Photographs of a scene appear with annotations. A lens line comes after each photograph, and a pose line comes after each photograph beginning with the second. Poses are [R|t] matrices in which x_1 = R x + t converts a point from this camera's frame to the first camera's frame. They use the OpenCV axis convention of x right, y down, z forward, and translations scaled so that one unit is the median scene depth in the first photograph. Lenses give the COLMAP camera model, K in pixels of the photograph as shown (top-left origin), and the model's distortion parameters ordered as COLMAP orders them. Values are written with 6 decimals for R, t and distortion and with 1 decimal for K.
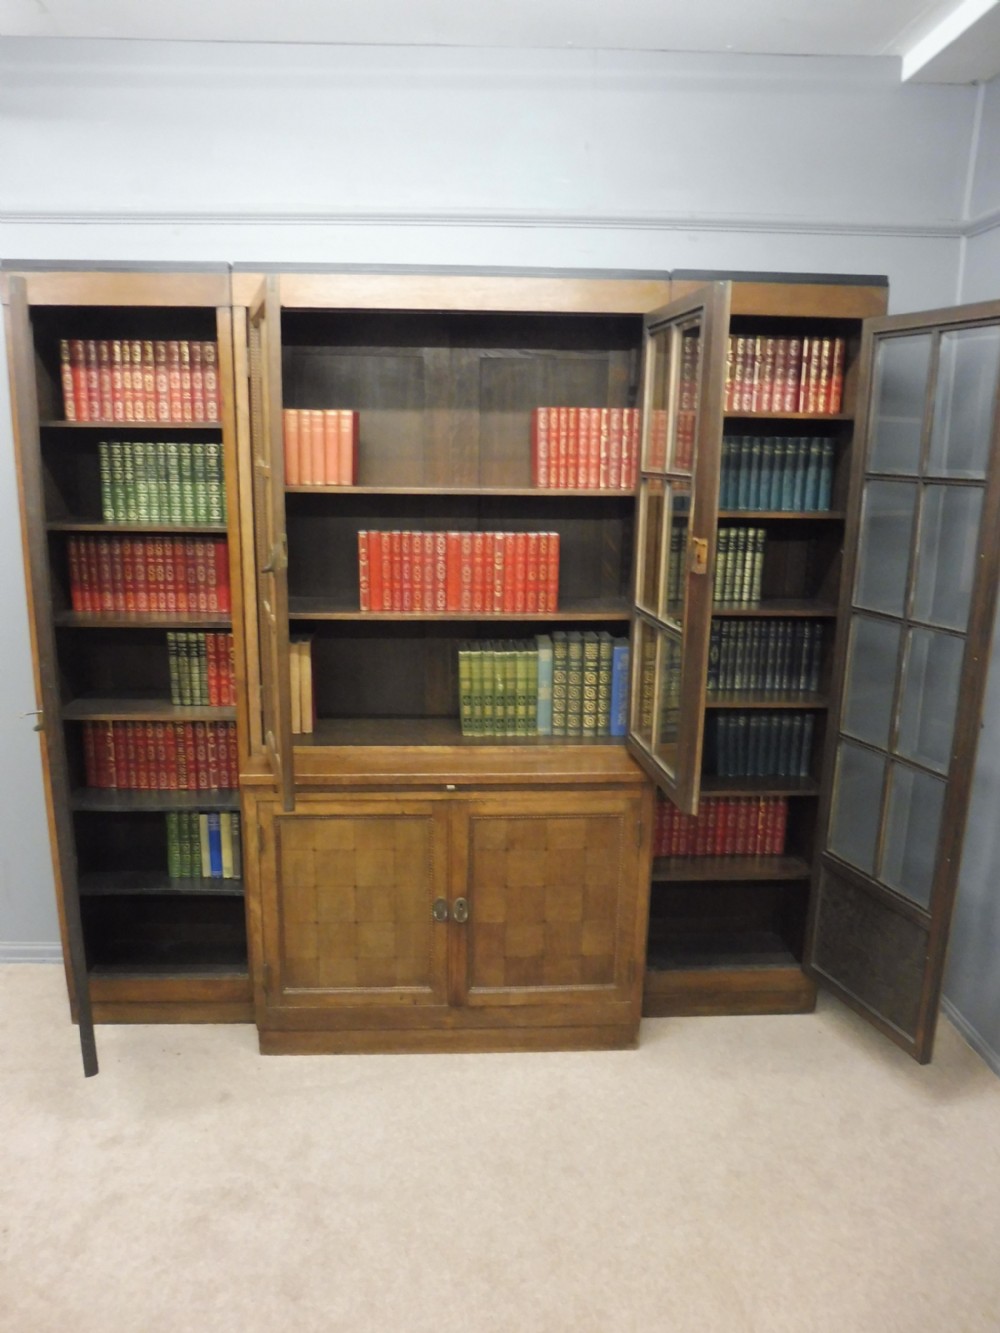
lens RADIAL K [[970.2, 0, 493.4], [0, 970.2, 661.4], [0, 0, 1]] dist [-0.037959, -0.004253]
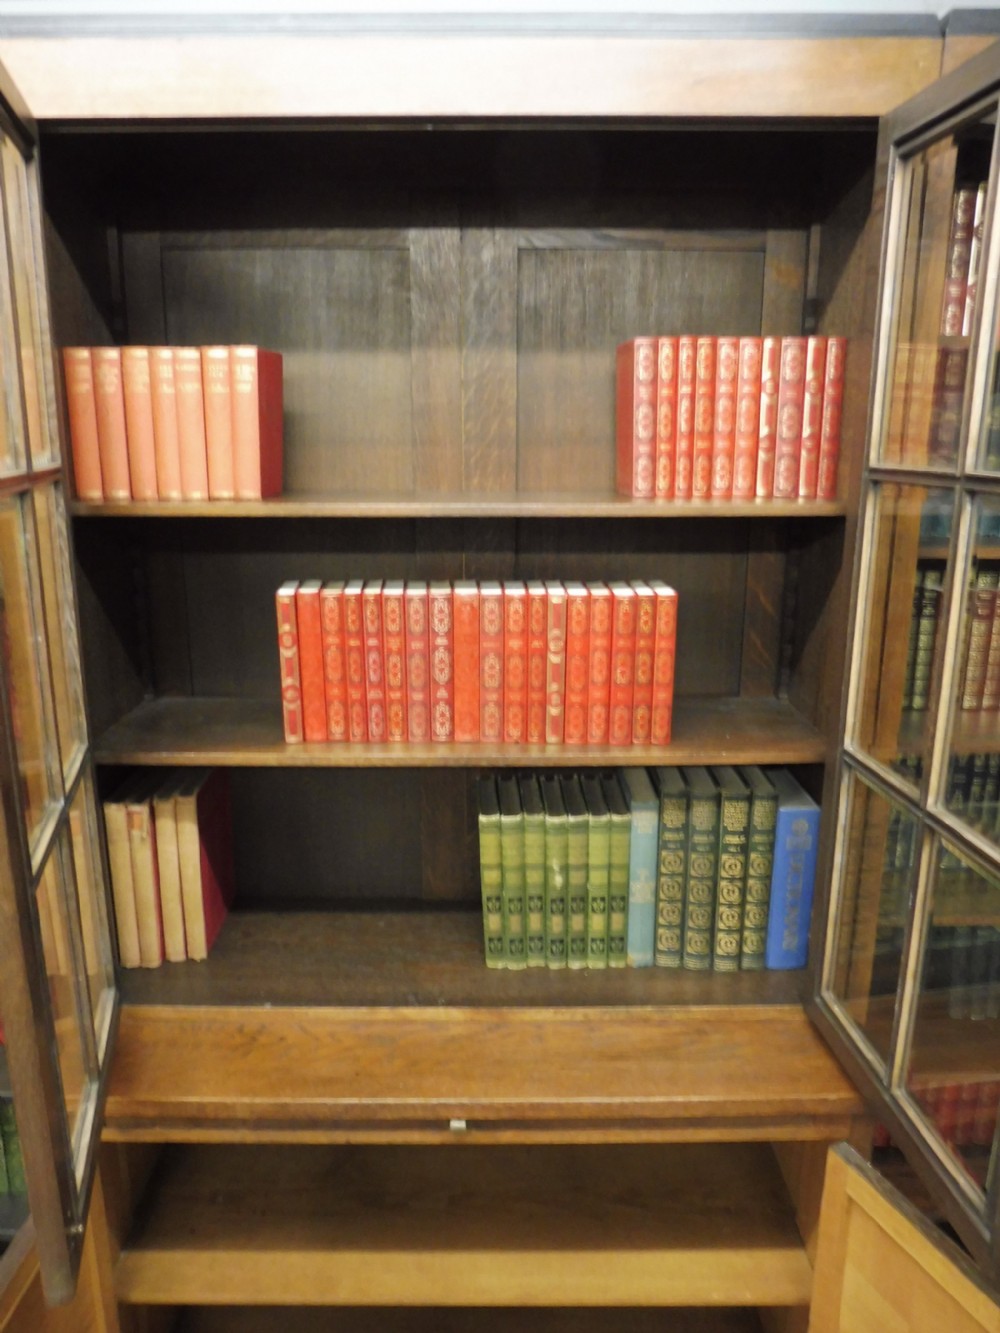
lens RADIAL K [[970.2, 0, 487.7], [0, 970.2, 663.5], [0, 0, 1]] dist [-0.037959, -0.004253]
pose [[0.998796, -0.001170, -0.049052, -0.004849], [0.002177, 0.999788, 0.020482, -0.104968], [0.049018, -0.020564, 0.998586, 0.496549]]
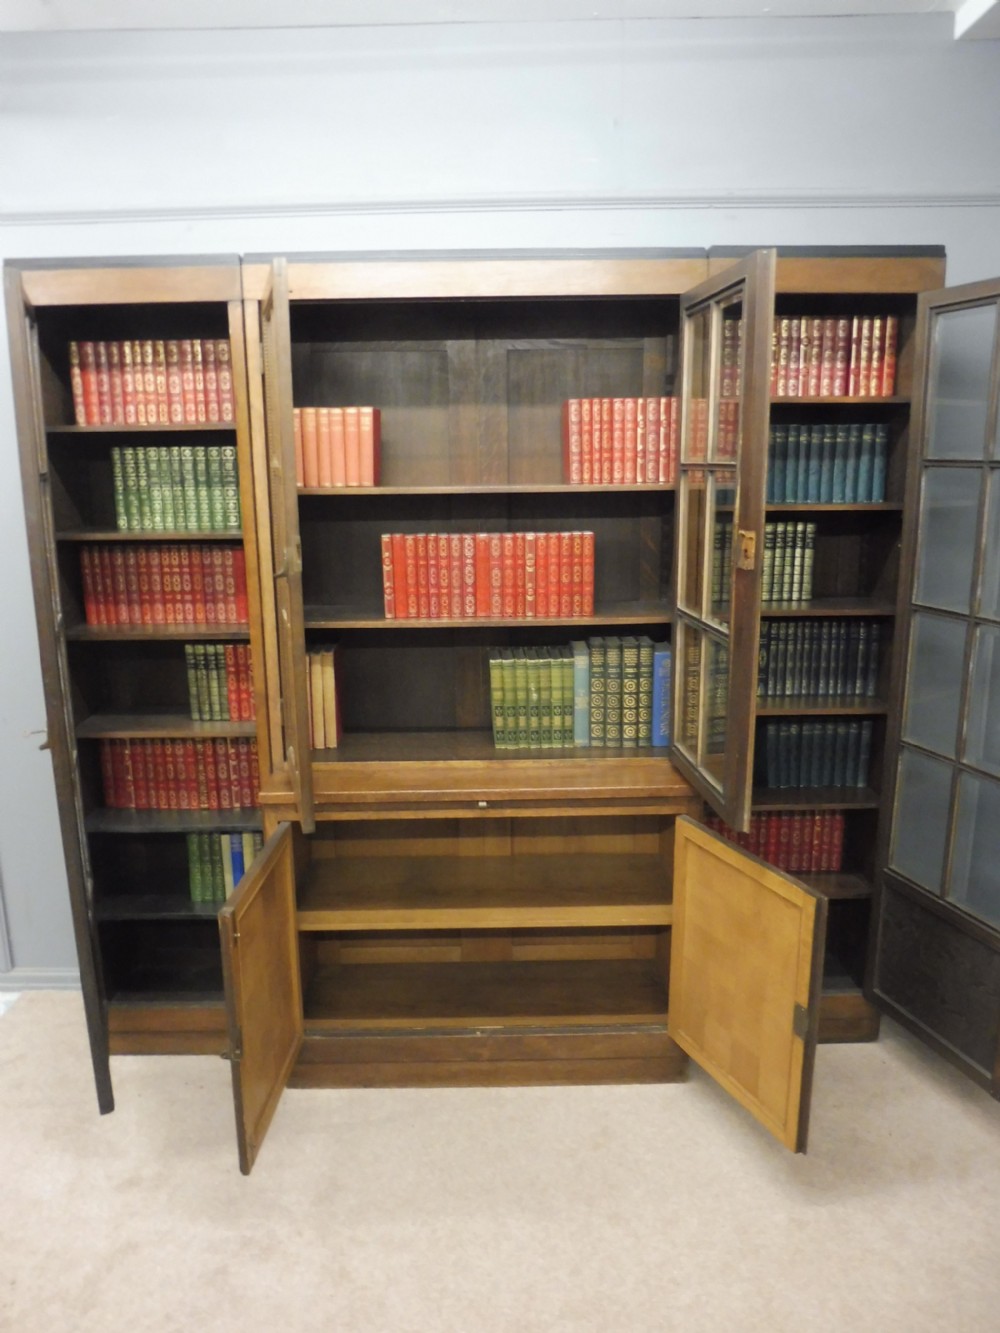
lens RADIAL K [[970.2, 0, 491.1], [0, 970.2, 663.1], [0, 0, 1]] dist [-0.037959, -0.004253]
pose [[0.998911, -0.016561, -0.043614, 0.007116], [0.016136, 0.999819, -0.010078, 0.002637], [0.043773, 0.009363, 0.998998, 0.058285]]
